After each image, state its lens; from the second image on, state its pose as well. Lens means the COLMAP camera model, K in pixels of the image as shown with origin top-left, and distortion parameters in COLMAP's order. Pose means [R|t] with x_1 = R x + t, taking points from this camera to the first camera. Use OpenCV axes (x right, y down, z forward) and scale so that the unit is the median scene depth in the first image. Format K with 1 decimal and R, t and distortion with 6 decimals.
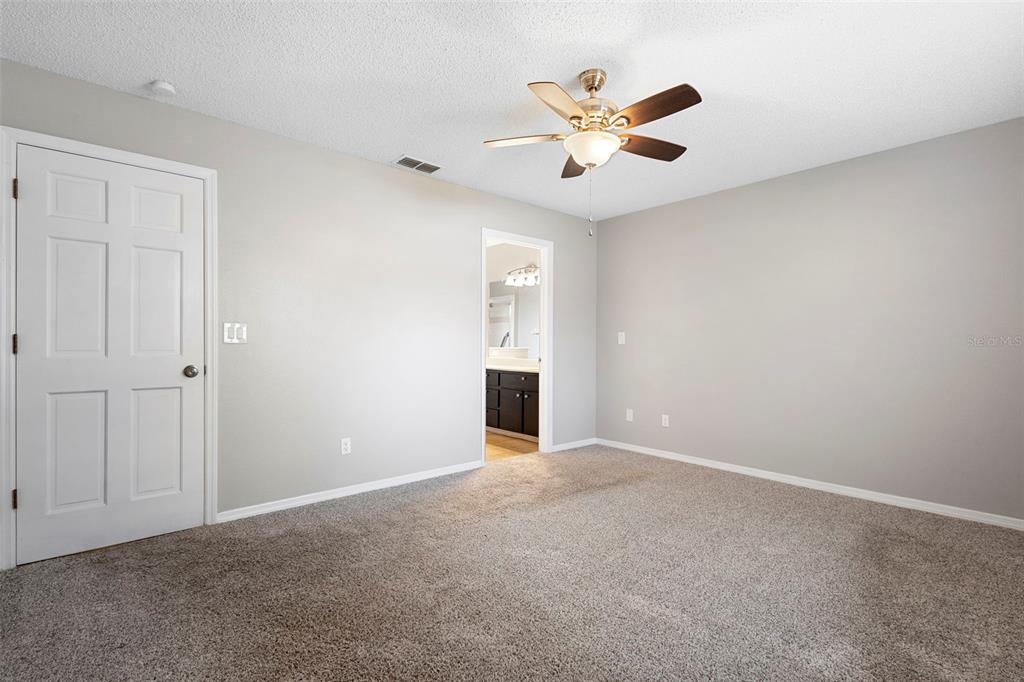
lens RADIAL K [[470.9, 0, 512.0], [0, 470.9, 341.0], [0, 0, 1]] dist [0.011394, -0.004755]
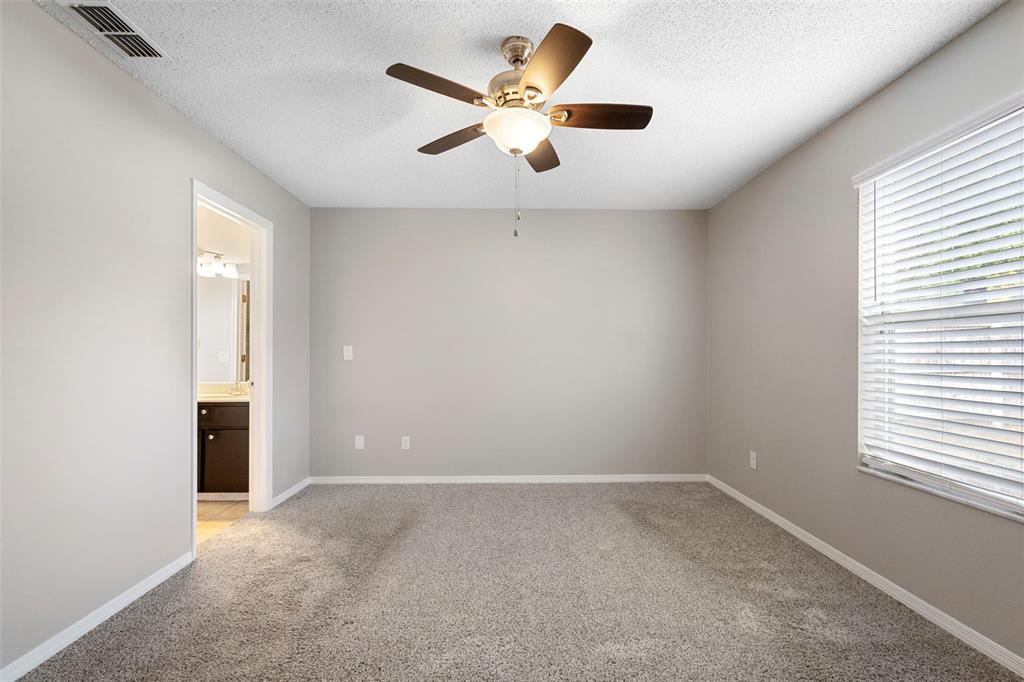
lens RADIAL K [[473.9, 0, 511.3], [0, 473.9, 343.0], [0, 0, 1]] dist [0.012710, -0.004619]
pose [[0.646929, 0.014600, 0.762410, -0.312610], [-0.000374, 0.999823, -0.018829, -0.009460], [-0.762550, 0.011896, 0.646820, 0.306641]]
